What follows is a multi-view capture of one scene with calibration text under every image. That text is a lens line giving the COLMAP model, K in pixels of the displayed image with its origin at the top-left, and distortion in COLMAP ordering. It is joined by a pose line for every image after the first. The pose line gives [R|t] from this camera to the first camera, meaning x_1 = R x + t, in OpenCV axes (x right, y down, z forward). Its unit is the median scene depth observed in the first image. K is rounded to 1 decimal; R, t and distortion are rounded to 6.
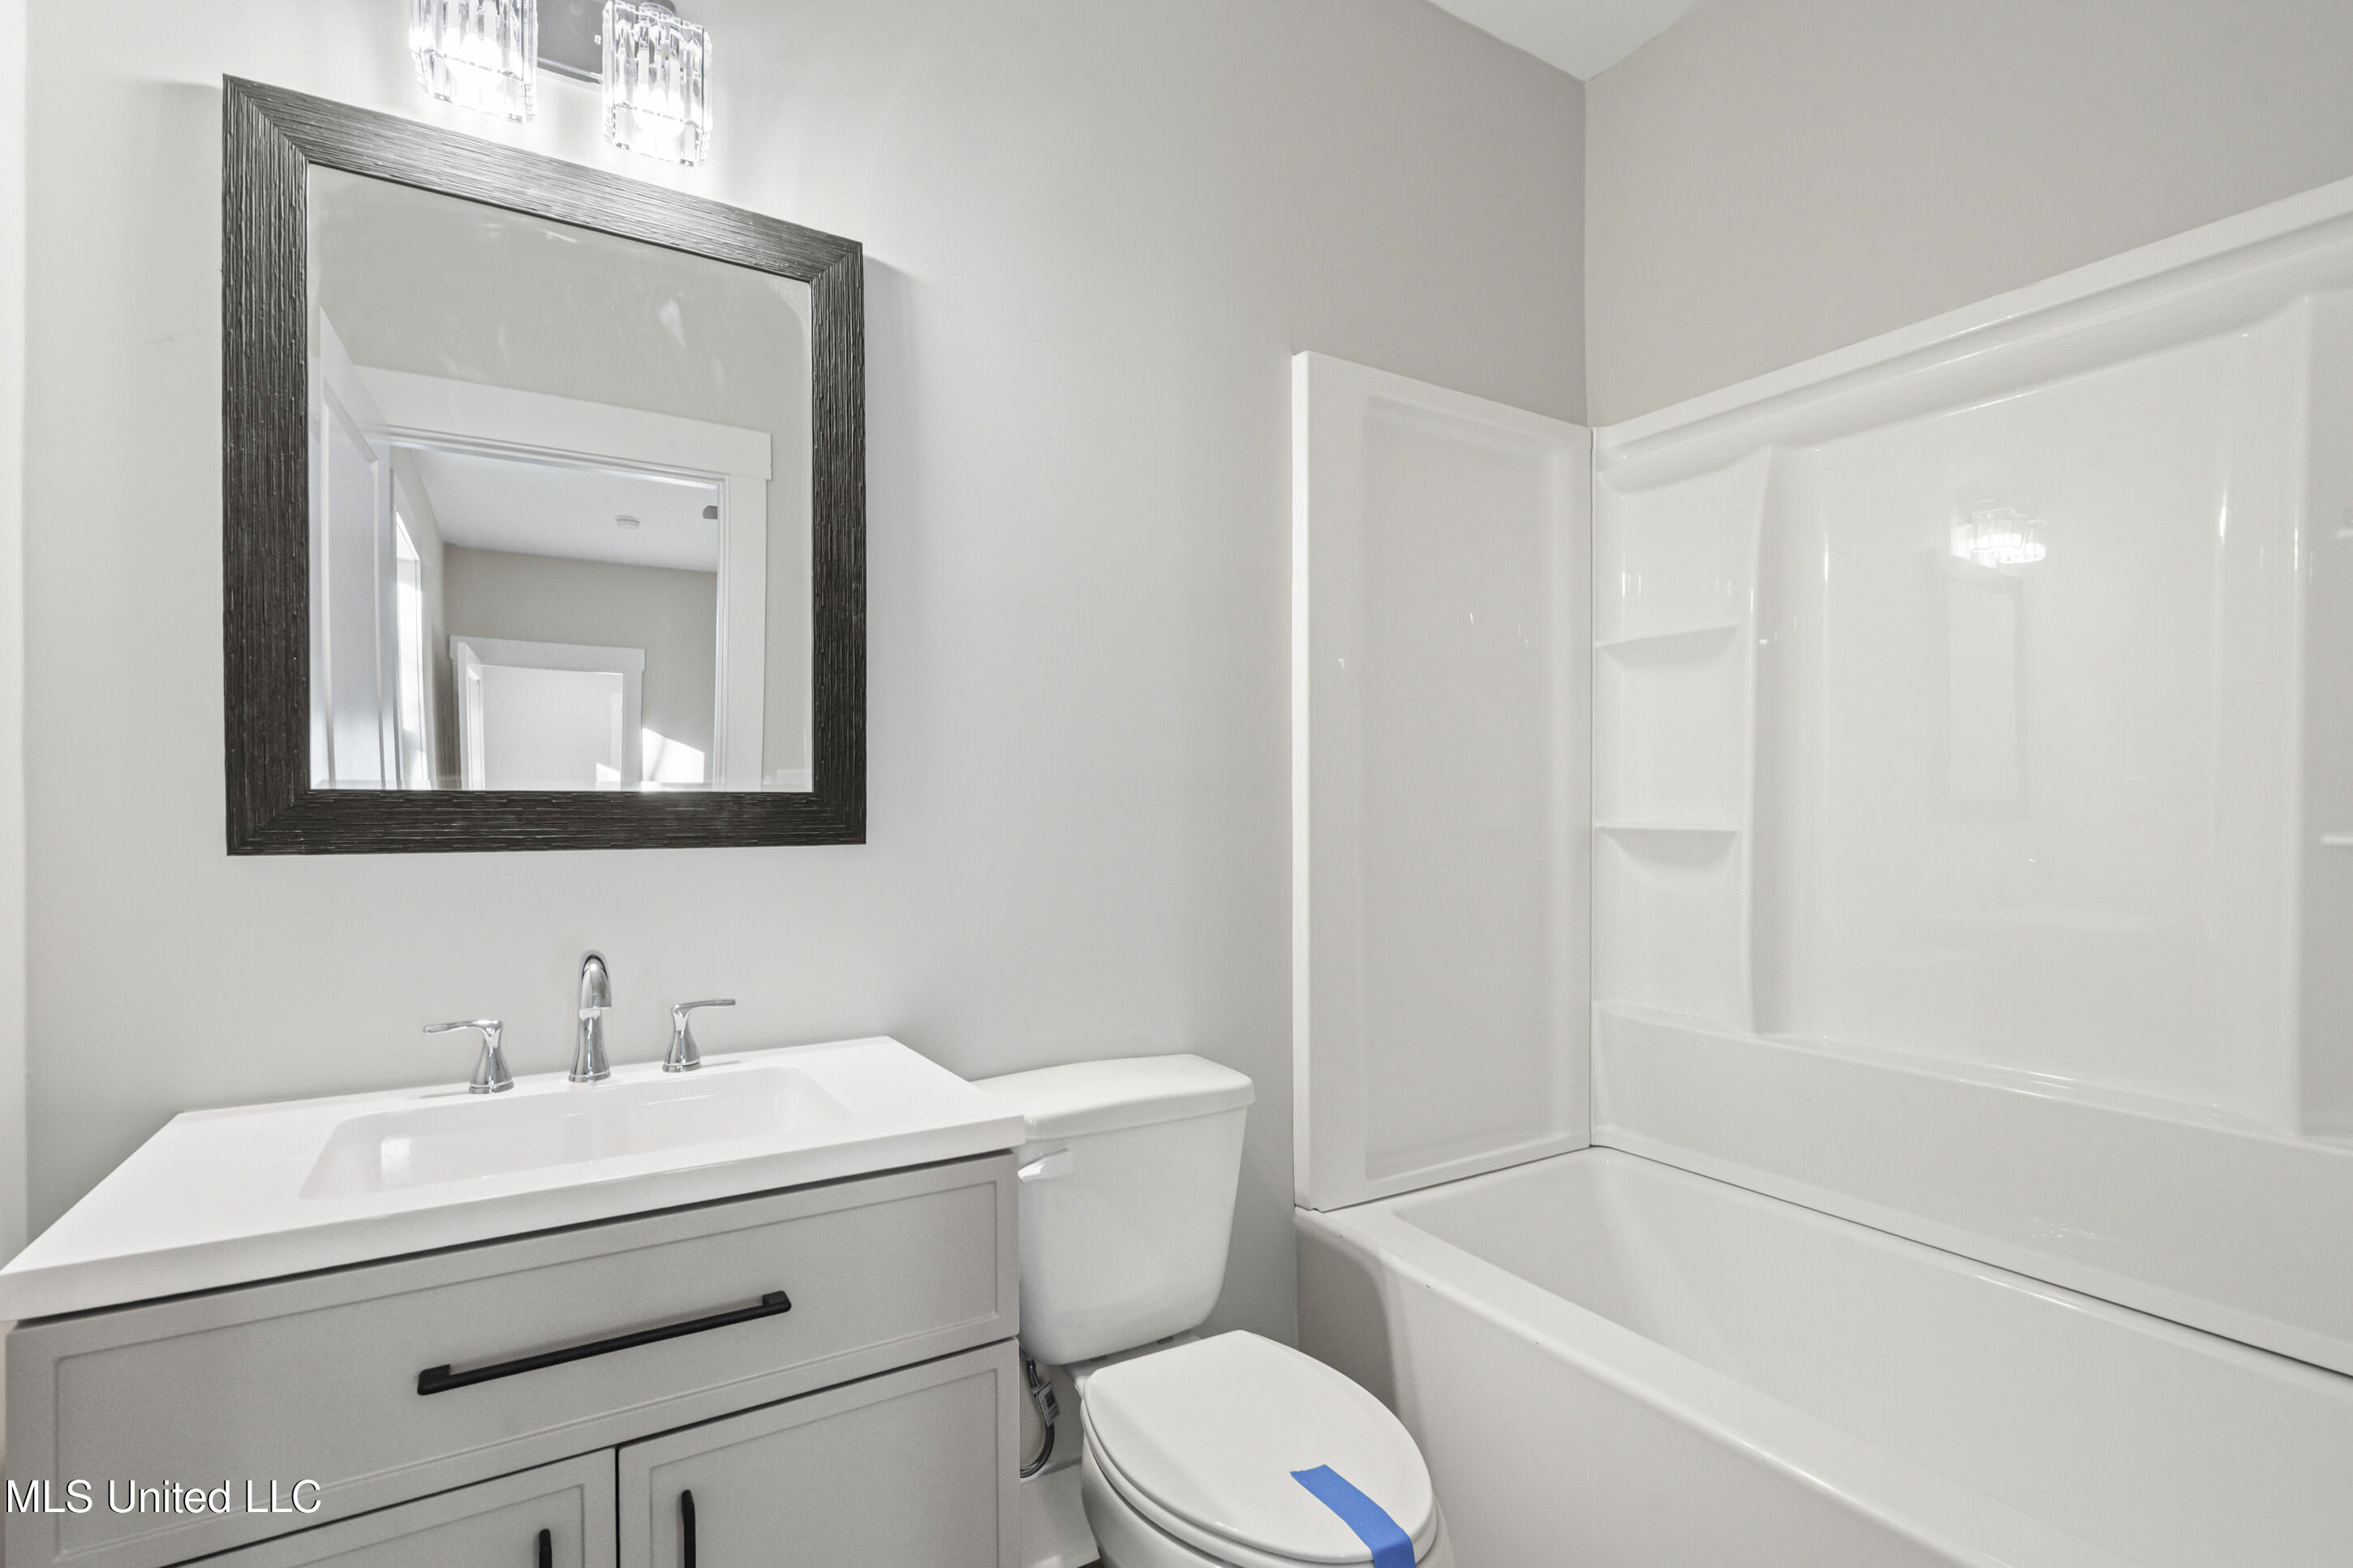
lens RADIAL K [[1082.7, 0, 1177.5], [0, 1082.7, 831.0], [0, 0, 1]] dist [-0.004153, 0.000180]
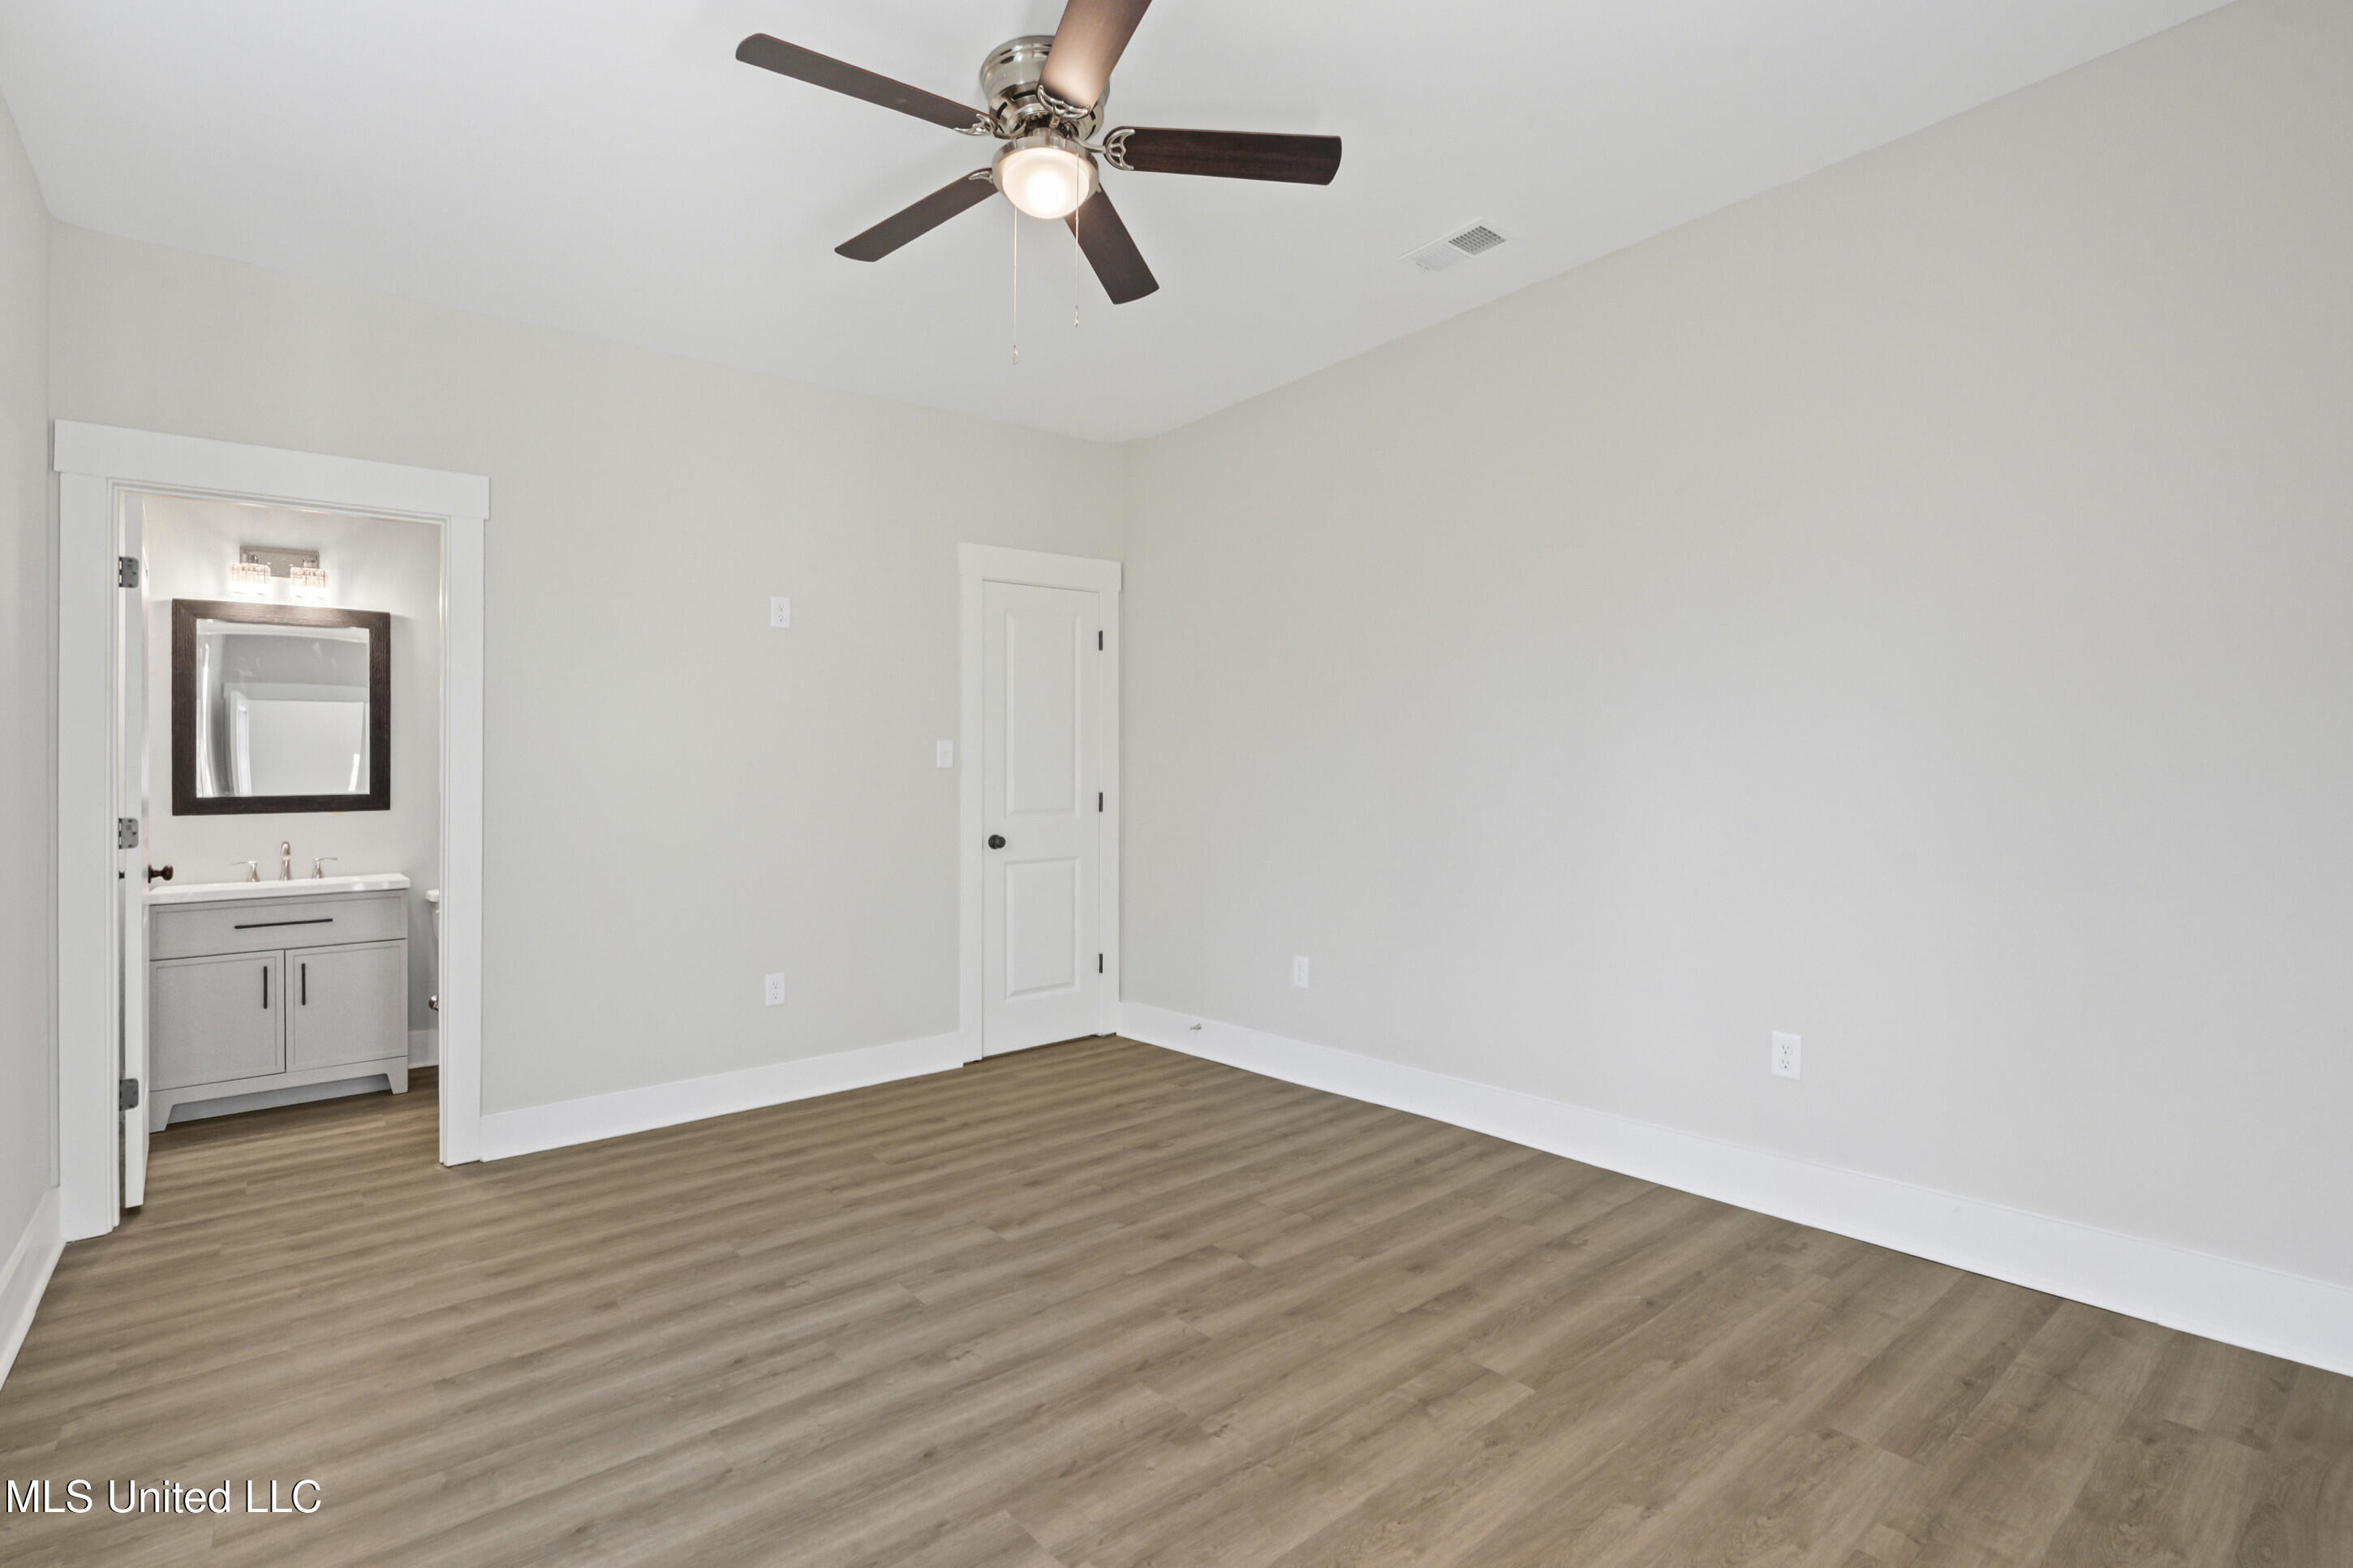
lens RADIAL K [[1082.7, 0, 1175.0], [0, 1082.7, 773.0], [0, 0, 1]] dist [-0.004153, 0.000180]
pose [[0.990252, -0.020777, 0.137730, 1.776945], [0.026421, 0.998879, -0.039273, 0.101384], [-0.136759, 0.042529, 0.989691, -2.773793]]
